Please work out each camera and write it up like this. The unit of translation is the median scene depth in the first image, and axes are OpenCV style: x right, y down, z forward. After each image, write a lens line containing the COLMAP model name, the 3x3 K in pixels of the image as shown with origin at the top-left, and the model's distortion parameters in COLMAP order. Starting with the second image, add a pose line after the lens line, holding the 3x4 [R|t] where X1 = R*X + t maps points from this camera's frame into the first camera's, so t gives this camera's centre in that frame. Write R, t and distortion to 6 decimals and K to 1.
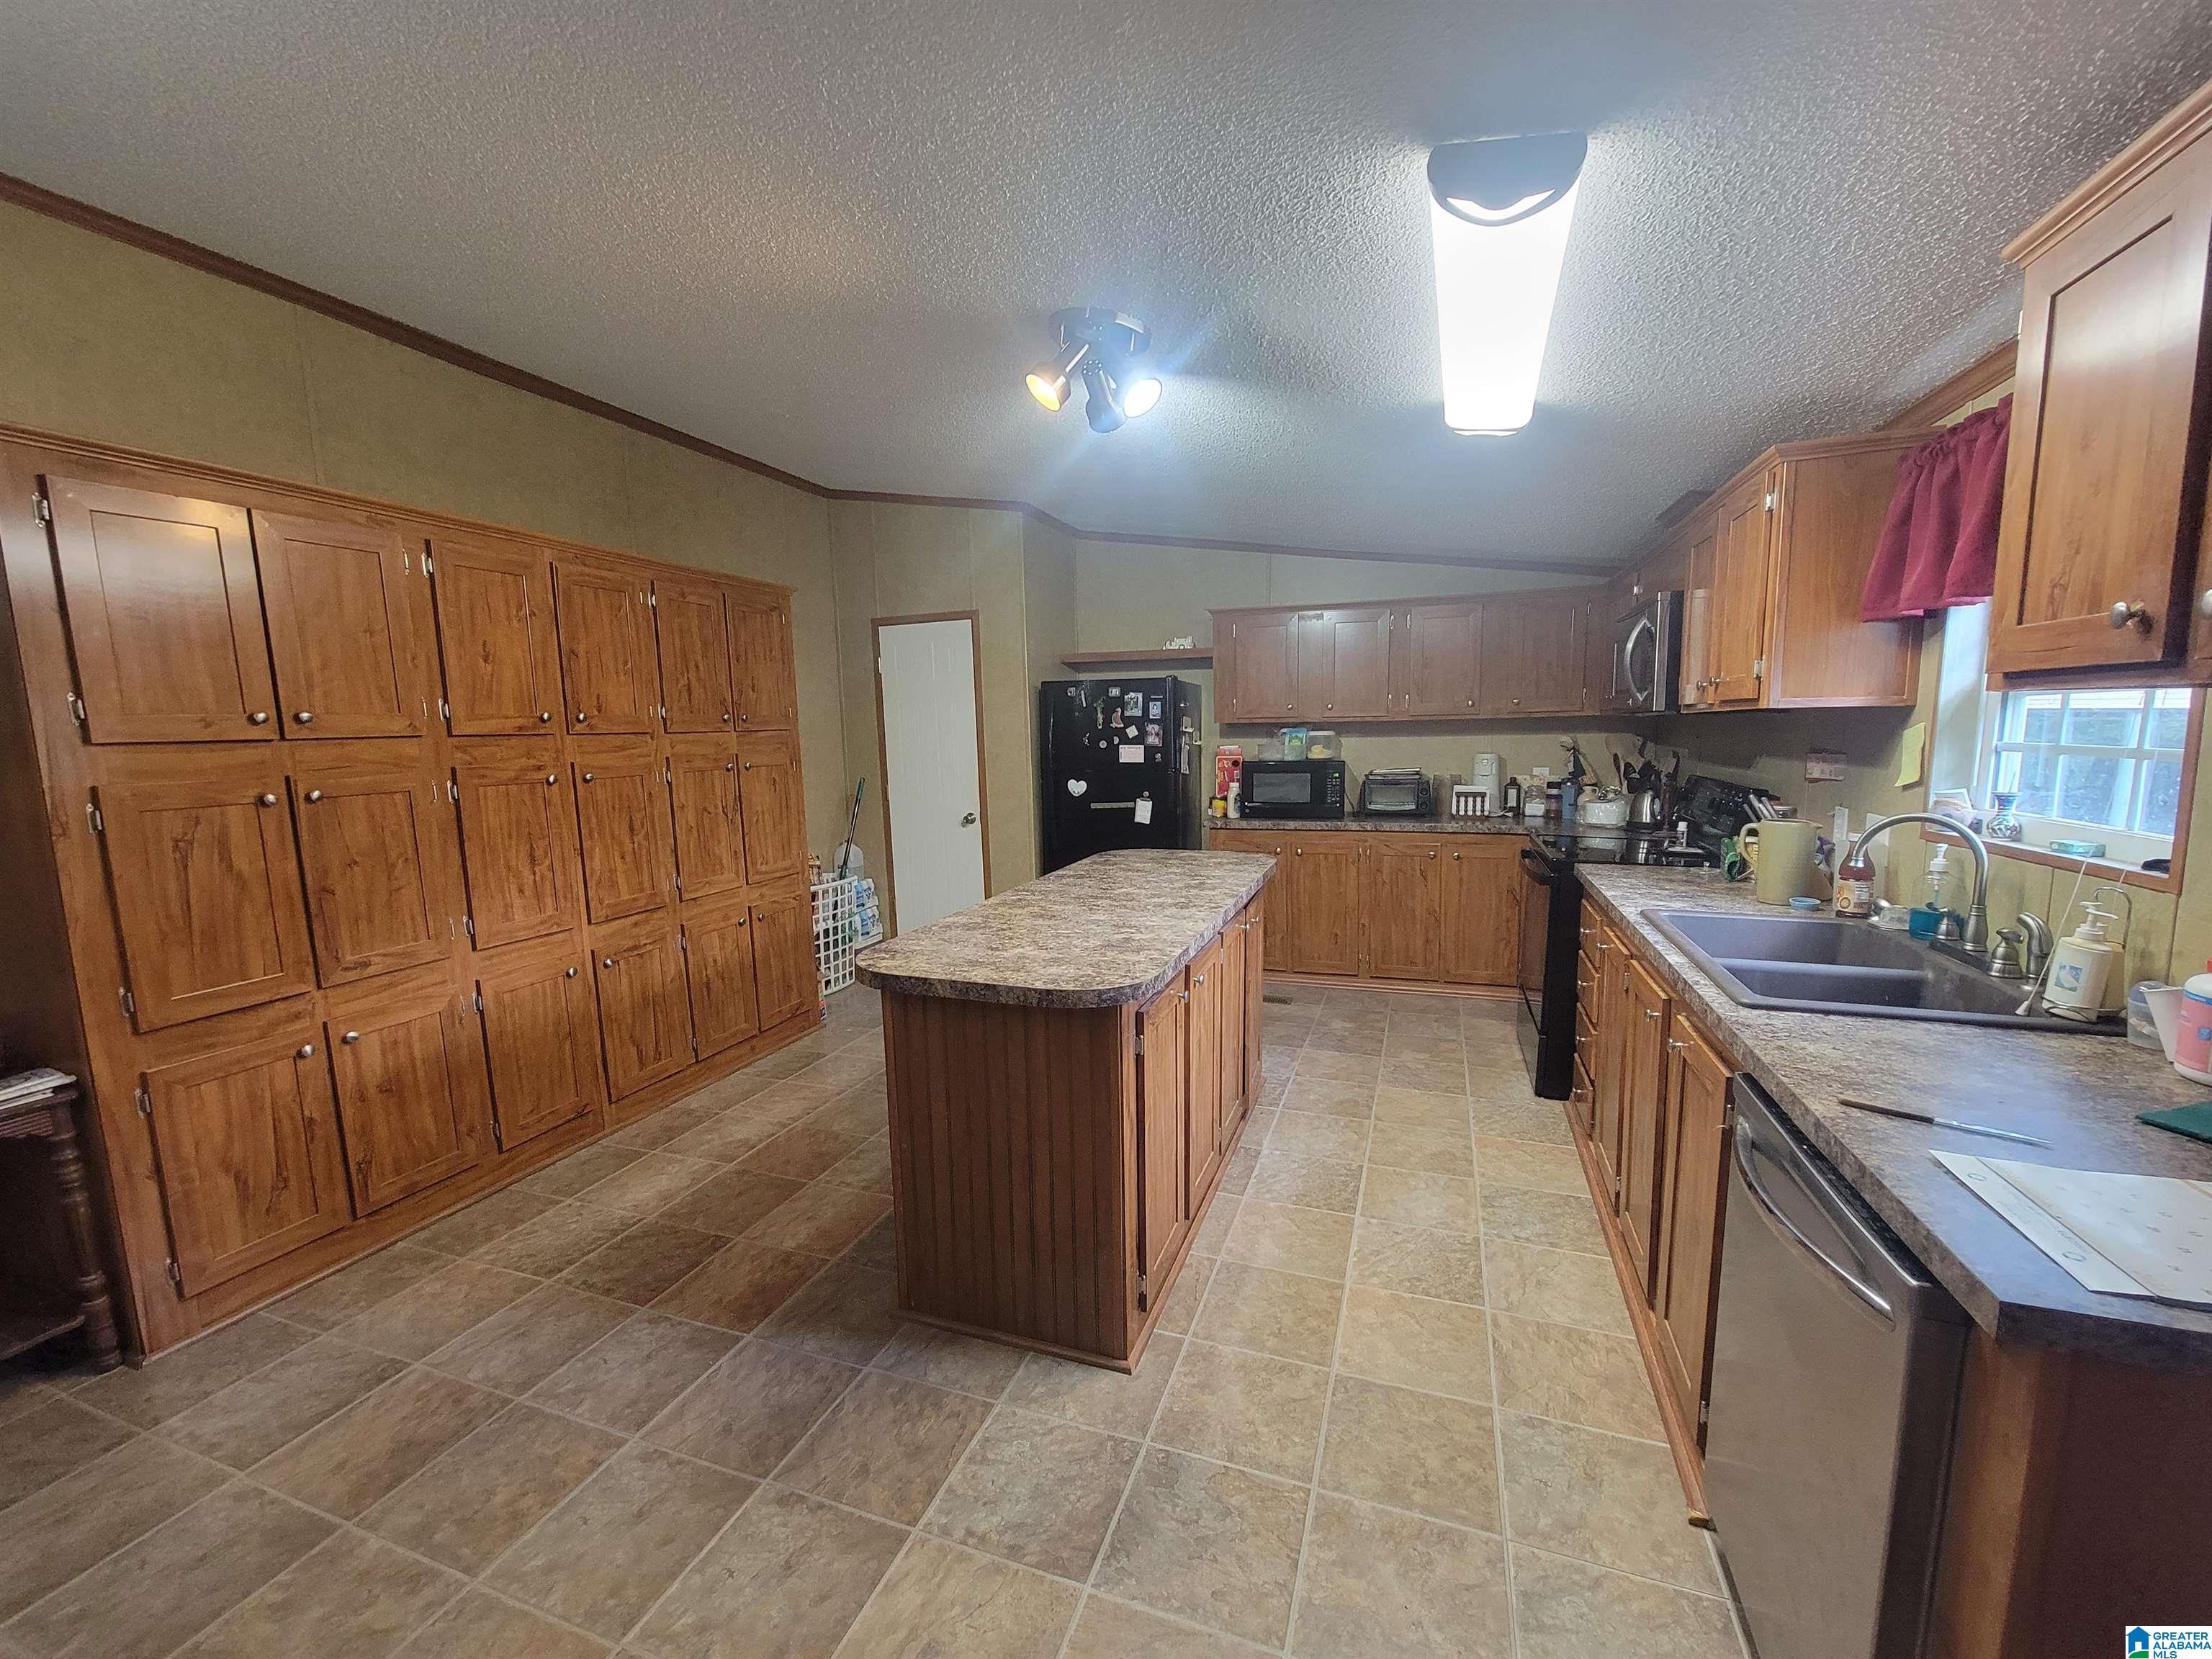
lens RADIAL K [[895.4, 0, 1102.5], [0, 895.4, 852.6], [0, 0, 1]] dist [0.001126, -0.000177]
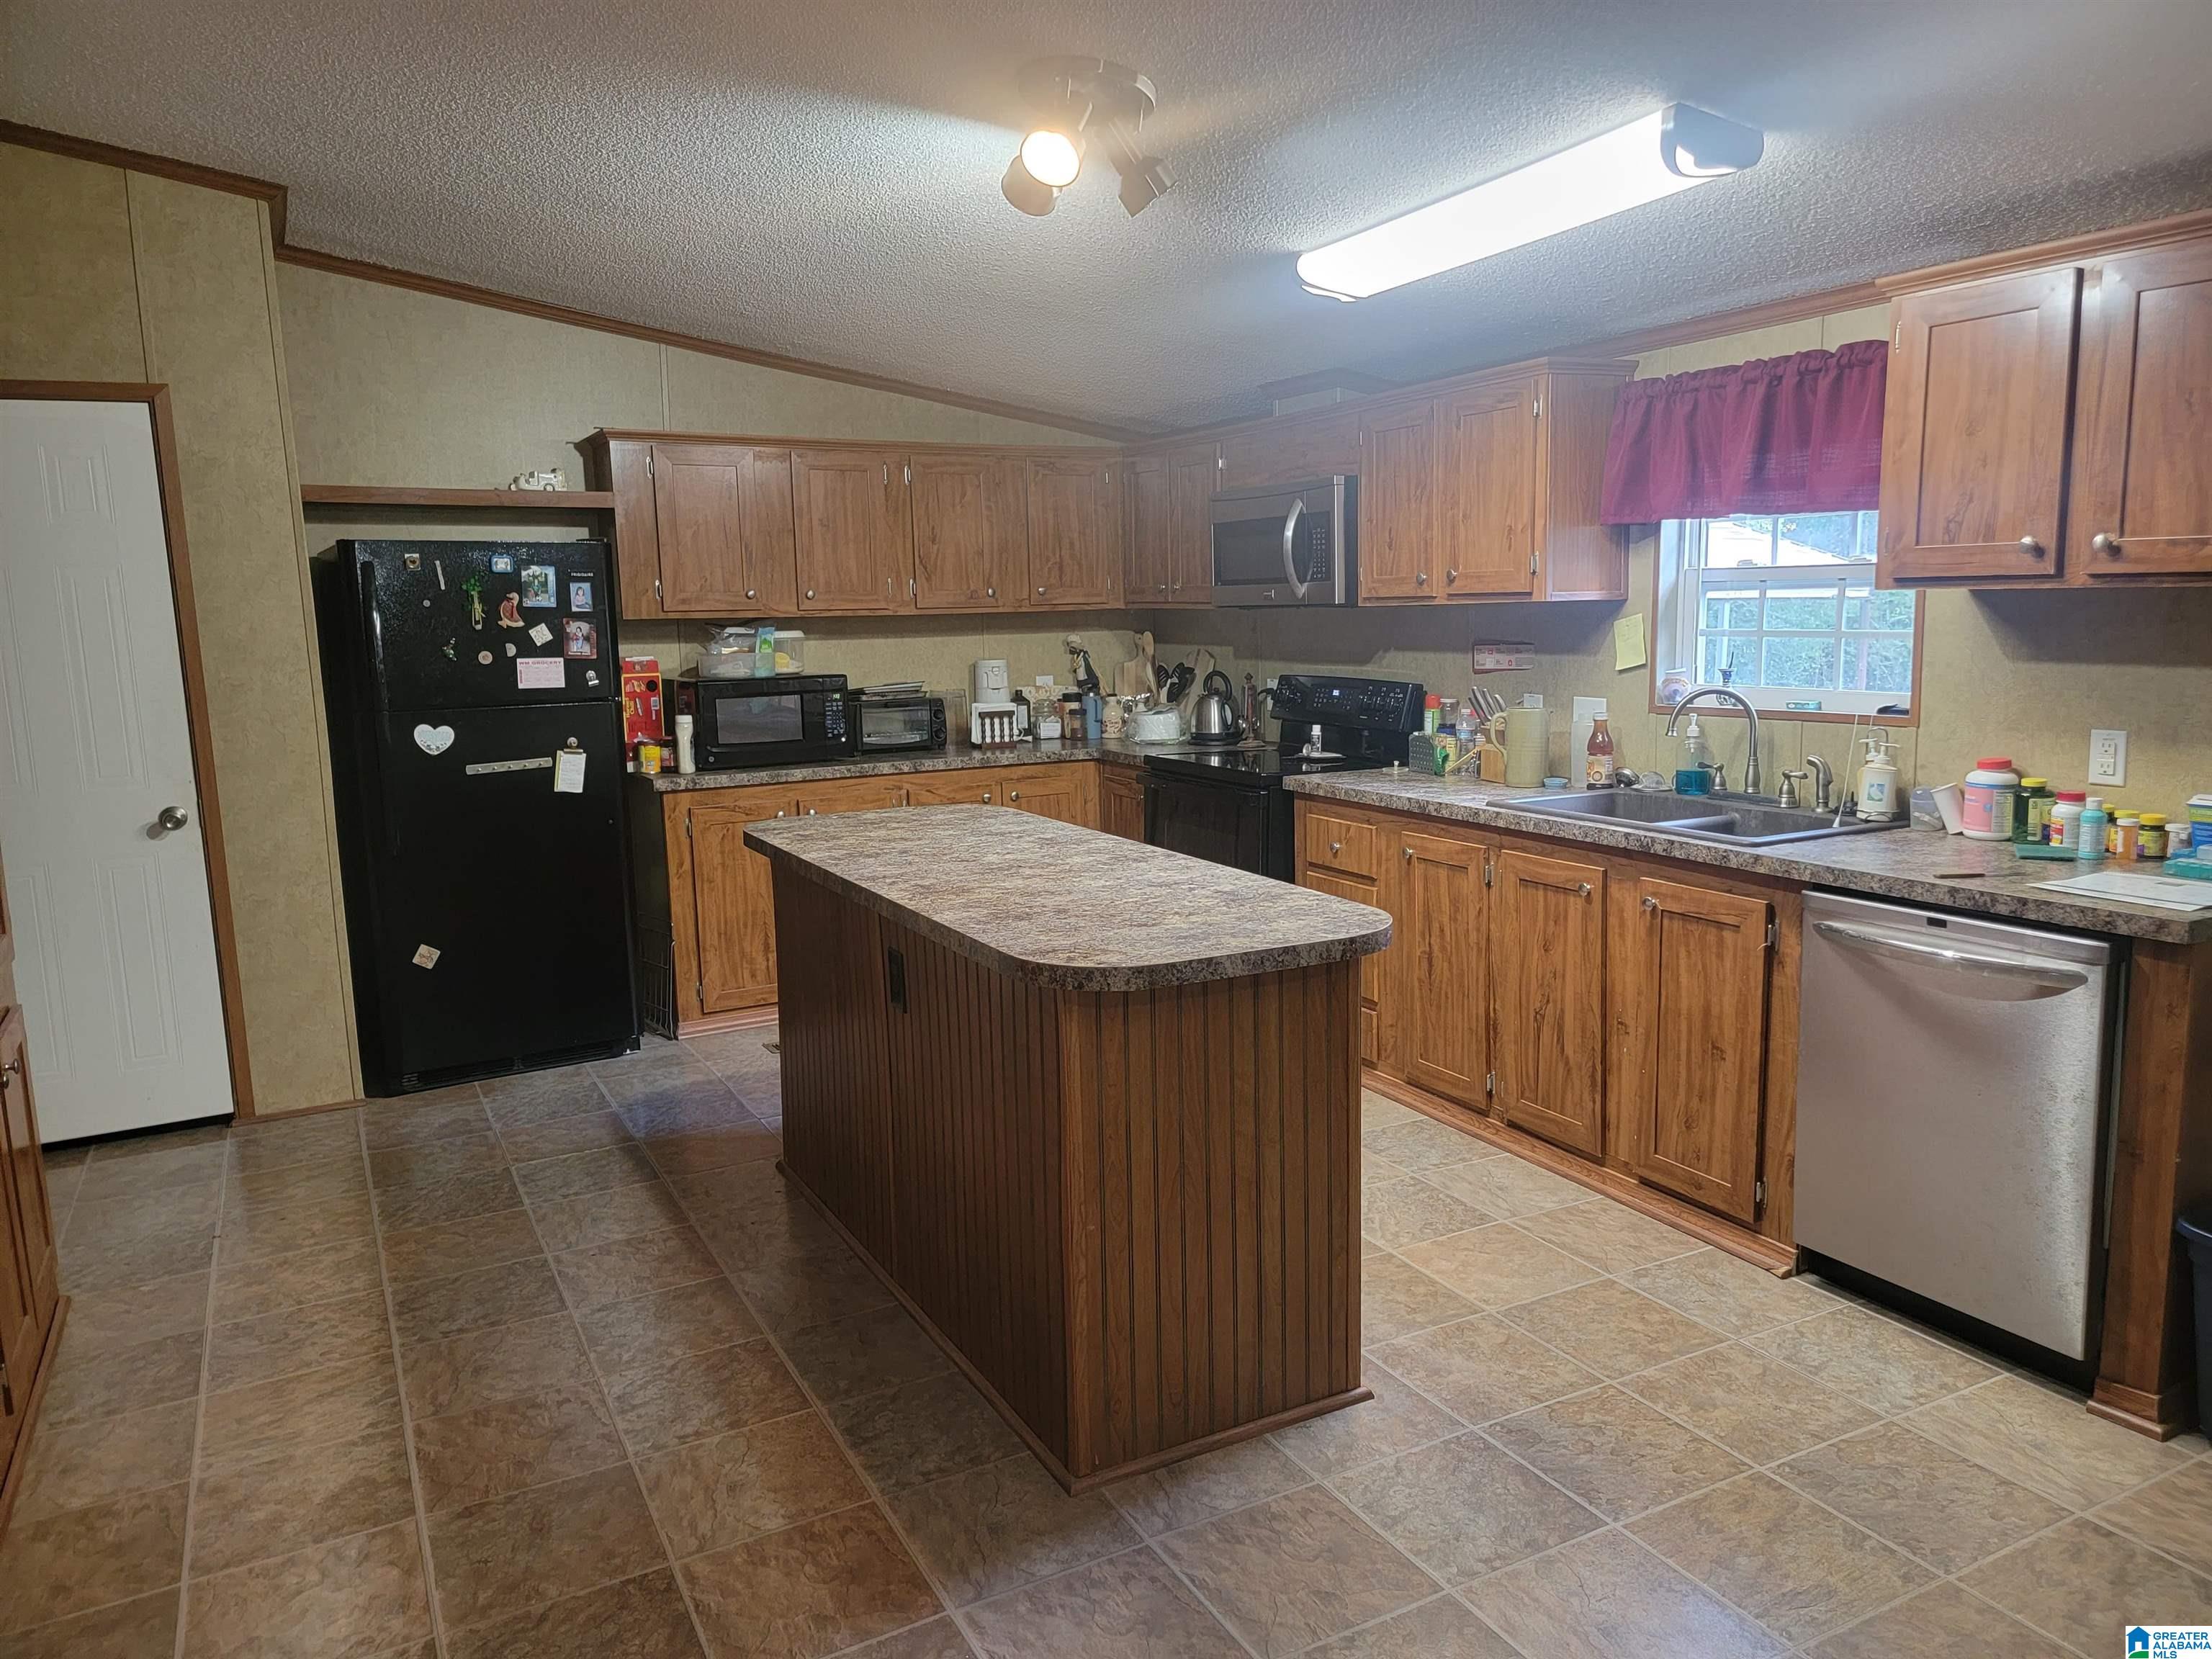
lens RADIAL K [[1540.1, 0, 1105.8], [0, 1540.1, 818.8], [0, 0, 1]] dist [0.061012, -0.025003]
pose [[0.666007, -0.099662, 0.739258, -0.677796], [0.111517, 0.993200, 0.033430, -0.016014], [-0.737563, 0.060175, 0.672592, 0.106009]]
